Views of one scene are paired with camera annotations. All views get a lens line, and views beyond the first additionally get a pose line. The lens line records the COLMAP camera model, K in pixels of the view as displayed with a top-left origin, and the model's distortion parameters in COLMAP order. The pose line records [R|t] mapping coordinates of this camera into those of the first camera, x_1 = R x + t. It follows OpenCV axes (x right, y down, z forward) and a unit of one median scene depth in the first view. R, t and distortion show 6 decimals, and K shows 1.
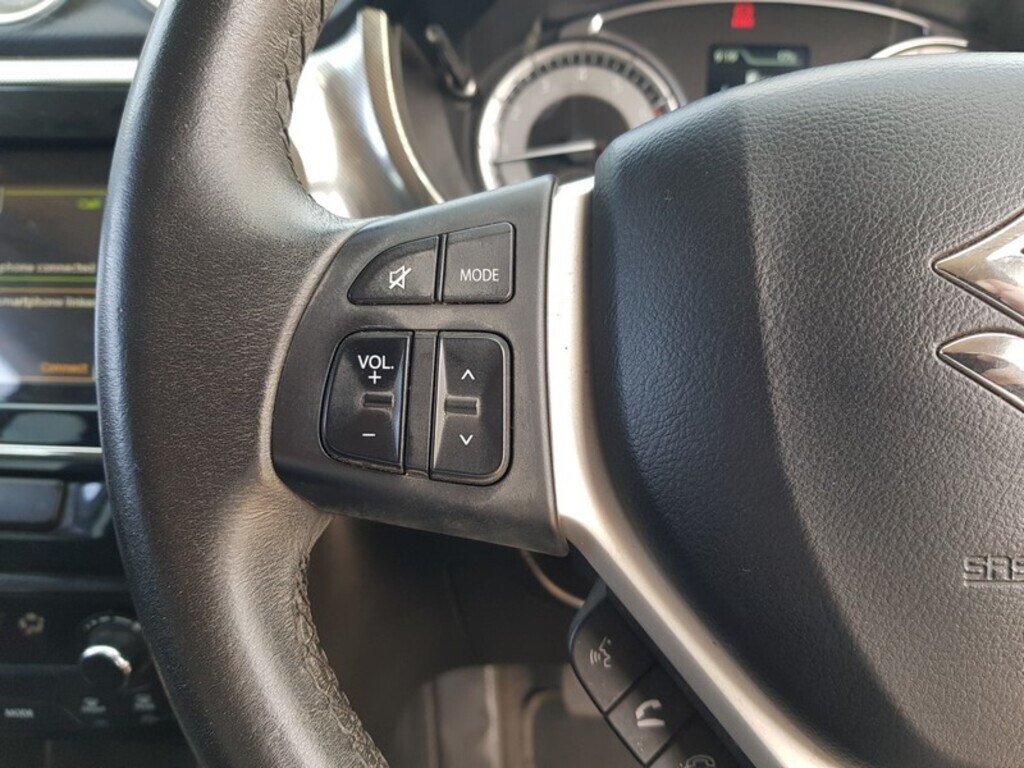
lens RADIAL K [[797.0, 0, 512.0], [0, 797.0, 384.0], [0, 0, 1]] dist [0.049774, -0.081708]
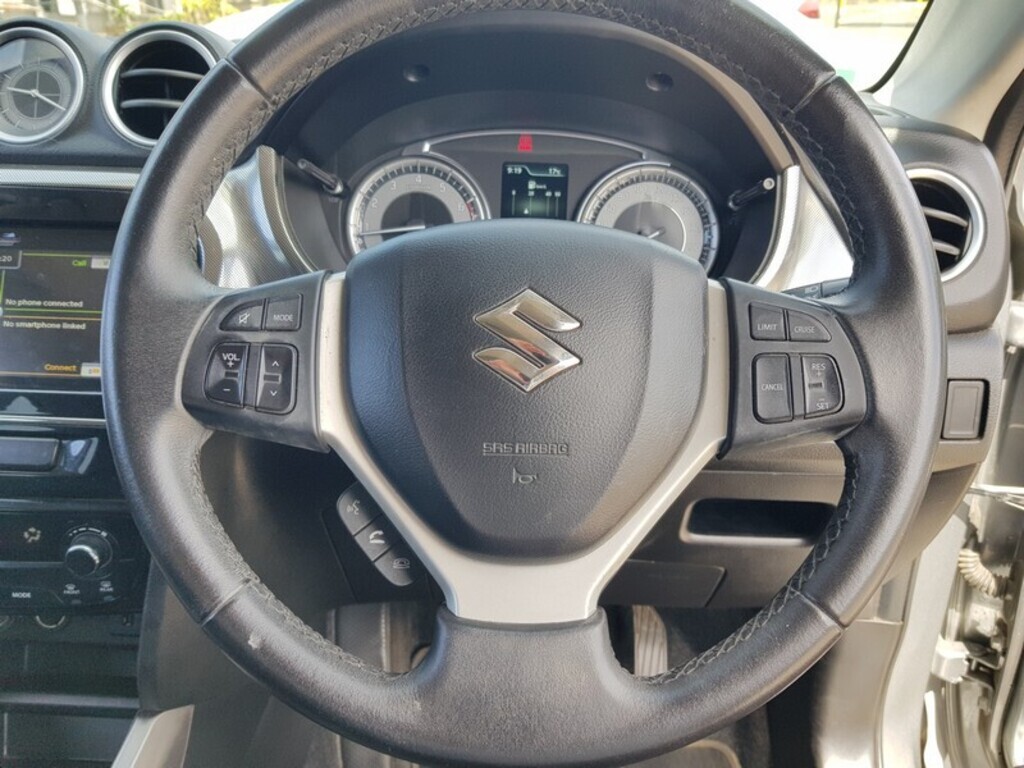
lens RADIAL K [[797.0, 0, 512.0], [0, 797.0, 384.0], [0, 0, 1]] dist [0.049774, -0.081708]
pose [[0.998531, 0.013006, 0.052599, 0.475452], [-0.011147, 0.999308, -0.035493, 0.114809], [-0.053024, 0.034854, 0.997985, -1.210266]]
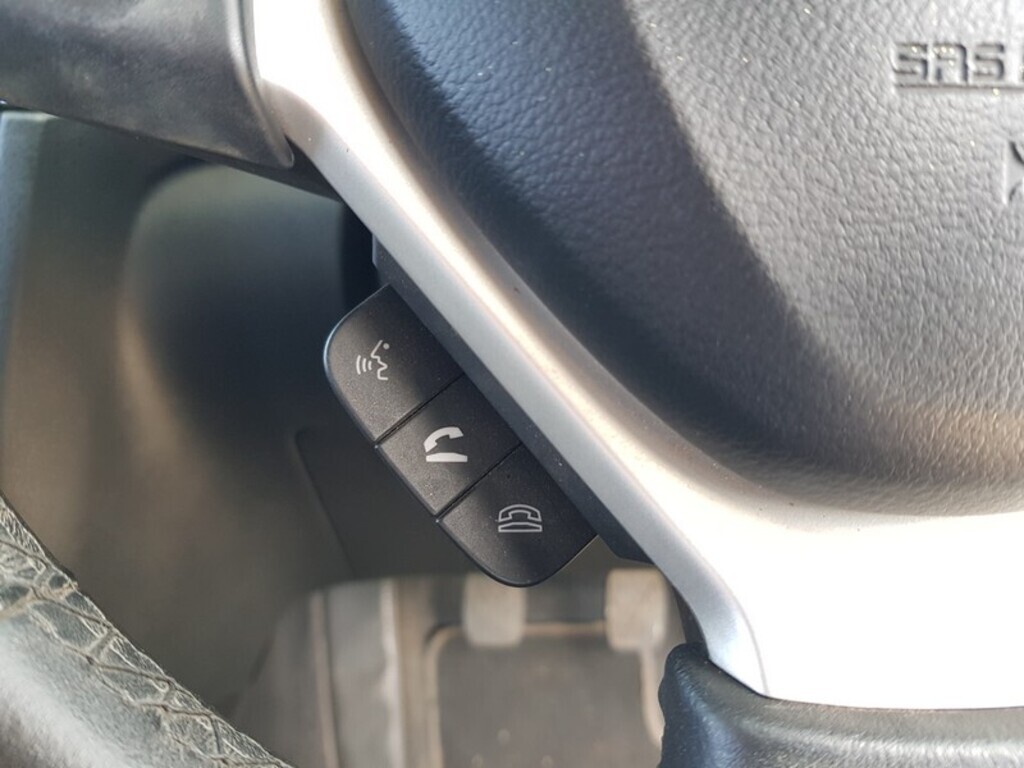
lens RADIAL K [[793.2, 0, 487.4], [0, 793.2, 369.3], [0, 0, 1]] dist [0.040777, -0.076267]
pose [[0.998449, -0.019397, 0.052193, 0.207280], [0.019509, 0.999808, -0.001632, 0.415684], [-0.052151, 0.002648, 0.998636, 0.386486]]
